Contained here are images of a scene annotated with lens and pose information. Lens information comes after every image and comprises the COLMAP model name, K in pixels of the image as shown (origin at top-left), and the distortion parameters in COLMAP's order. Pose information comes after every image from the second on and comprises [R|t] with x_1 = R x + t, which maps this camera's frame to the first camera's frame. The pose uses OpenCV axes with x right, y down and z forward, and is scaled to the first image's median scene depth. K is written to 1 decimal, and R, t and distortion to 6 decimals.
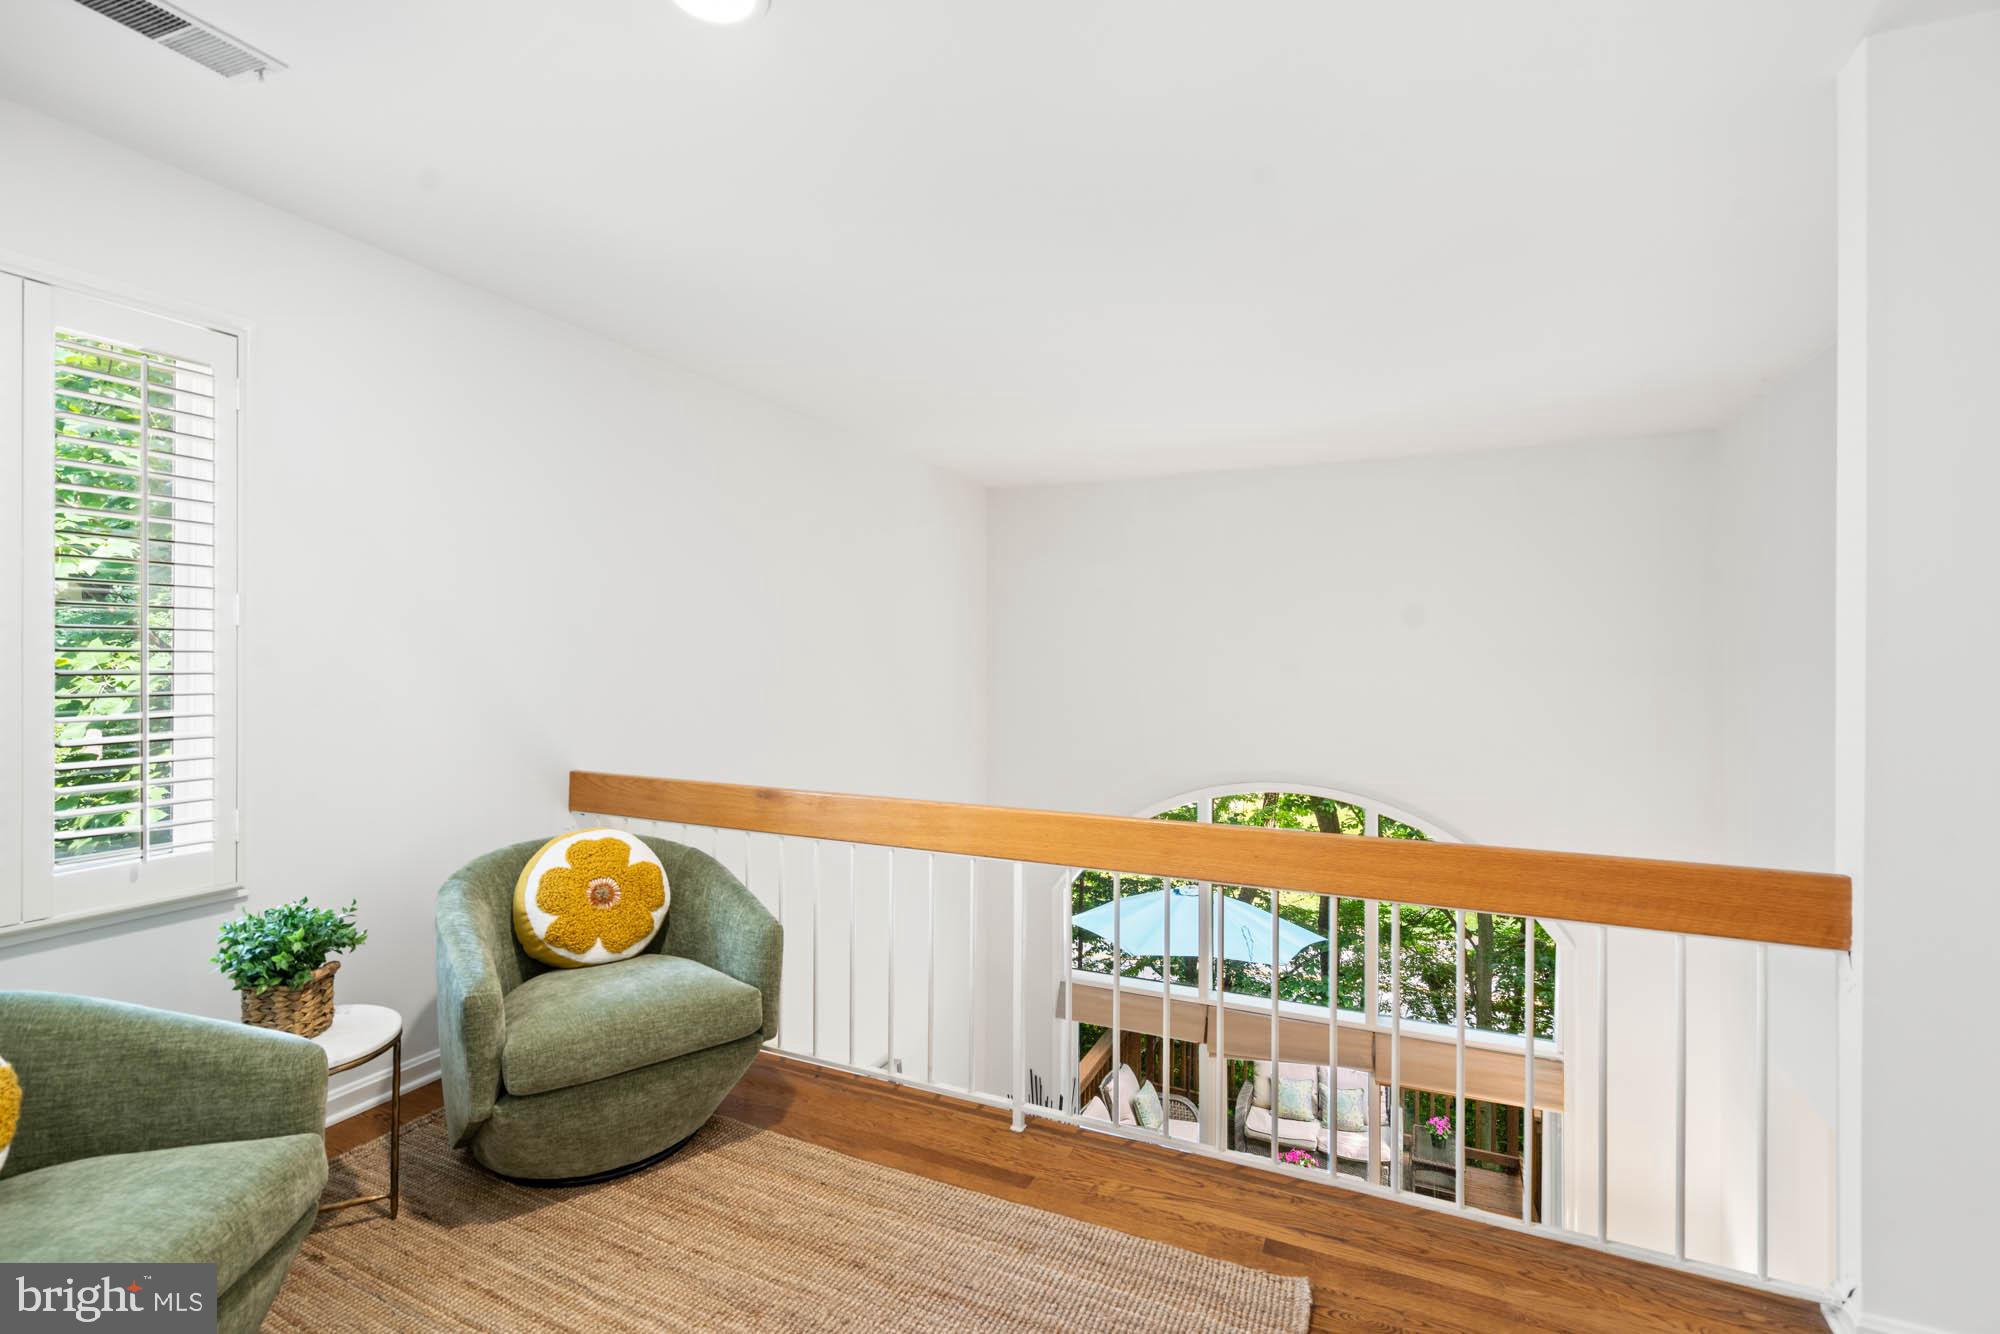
lens RADIAL K [[893.5, 0, 1000.0], [0, 893.5, 667.0], [0, 0, 1]] dist [-0.000741, 0.004034]
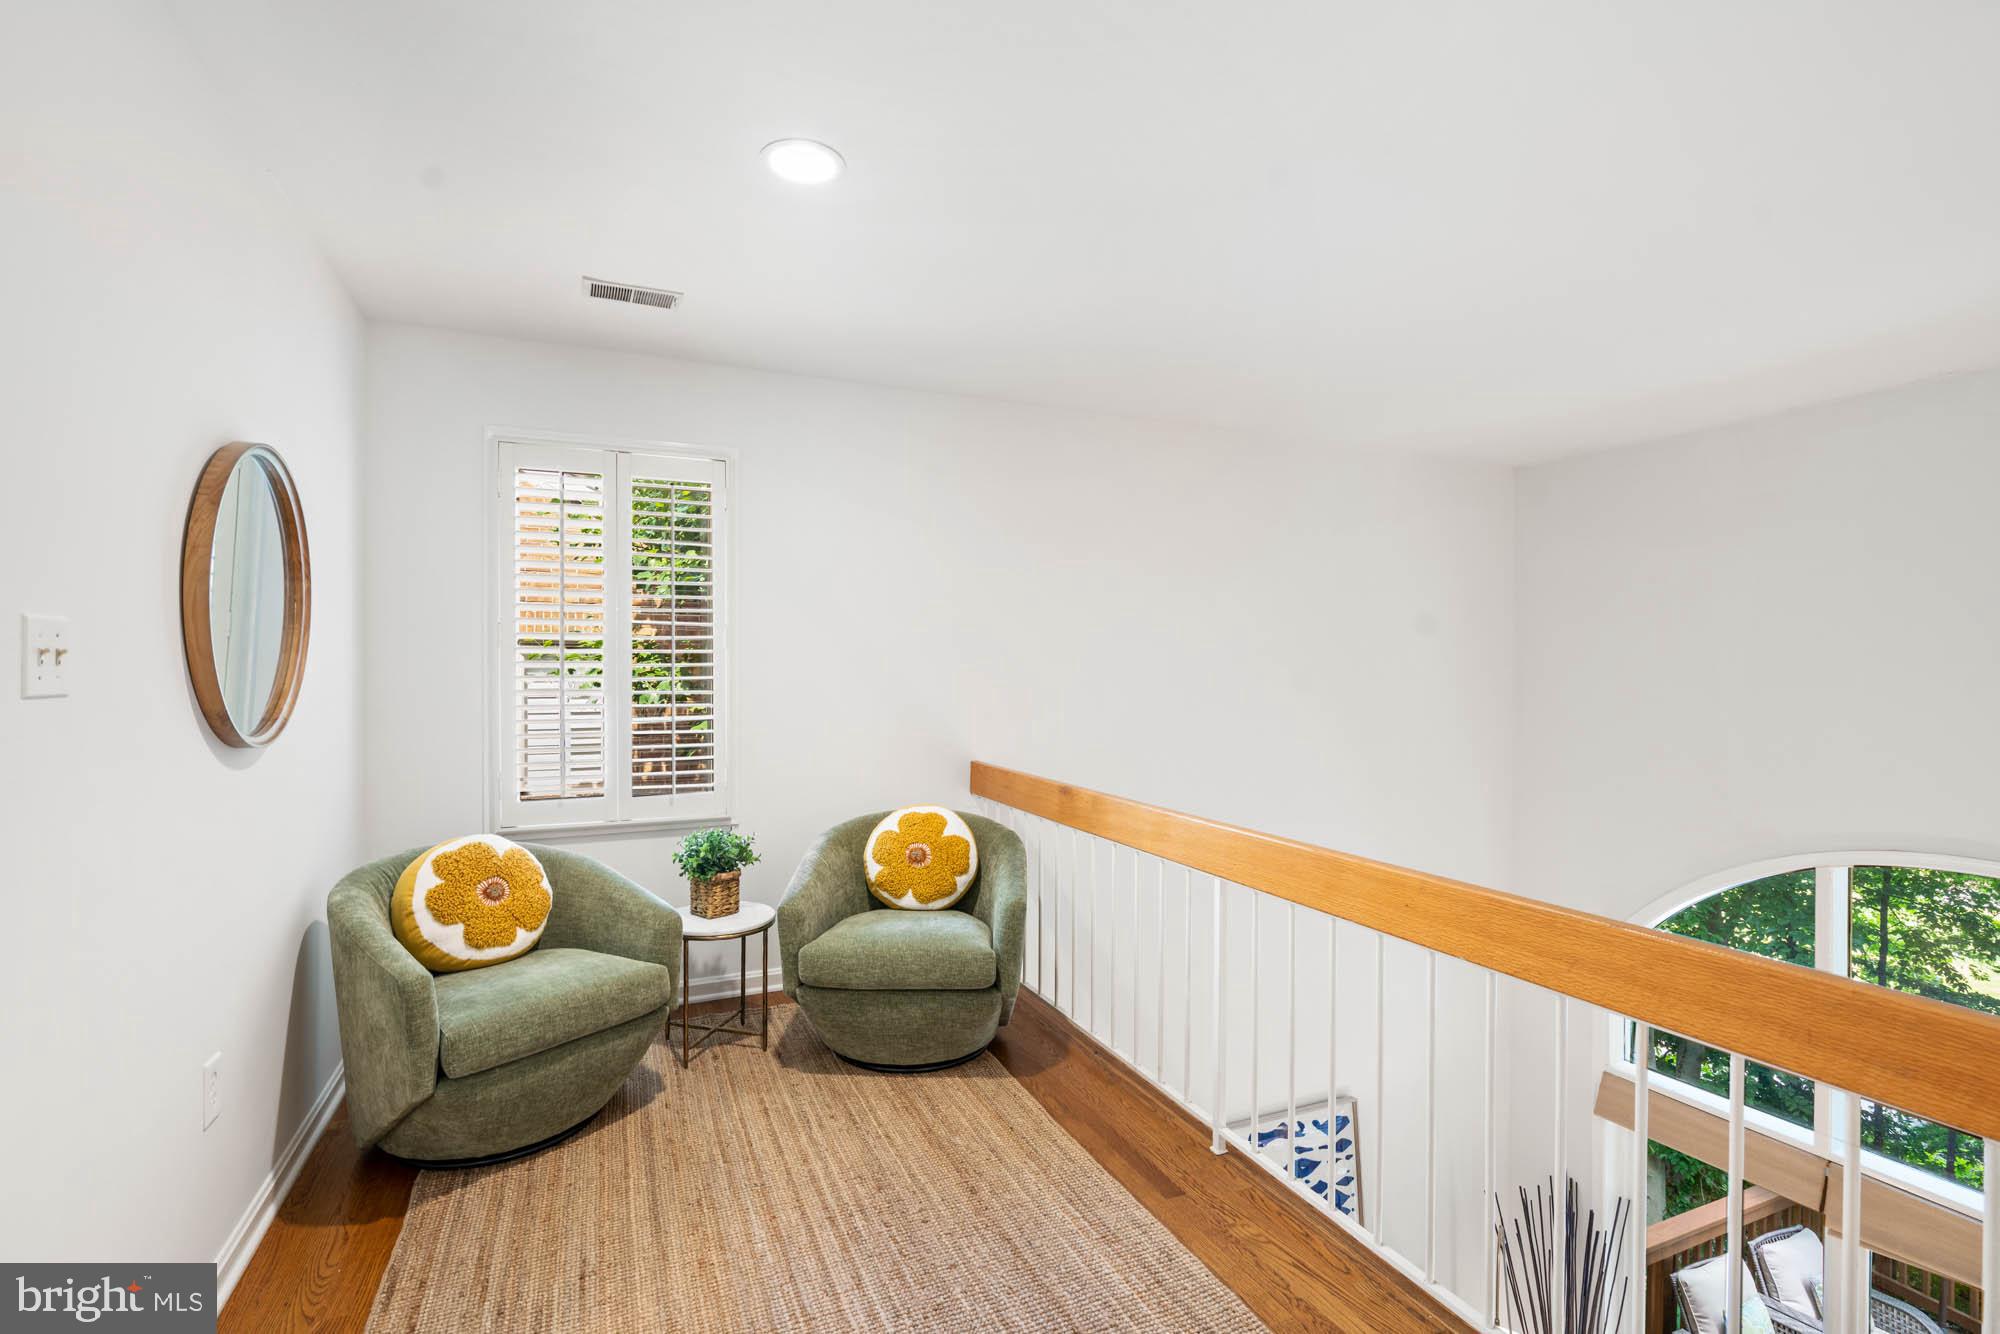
lens RADIAL K [[908.2, 0, 1000.9], [0, 908.2, 688.5], [0, 0, 1]] dist [-0.001067, 0.004968]
pose [[0.761850, 0.010260, -0.647672, 0.520916], [-0.001333, 0.999897, 0.014271, -0.001442], [0.647752, -0.010009, 0.761786, 0.107759]]
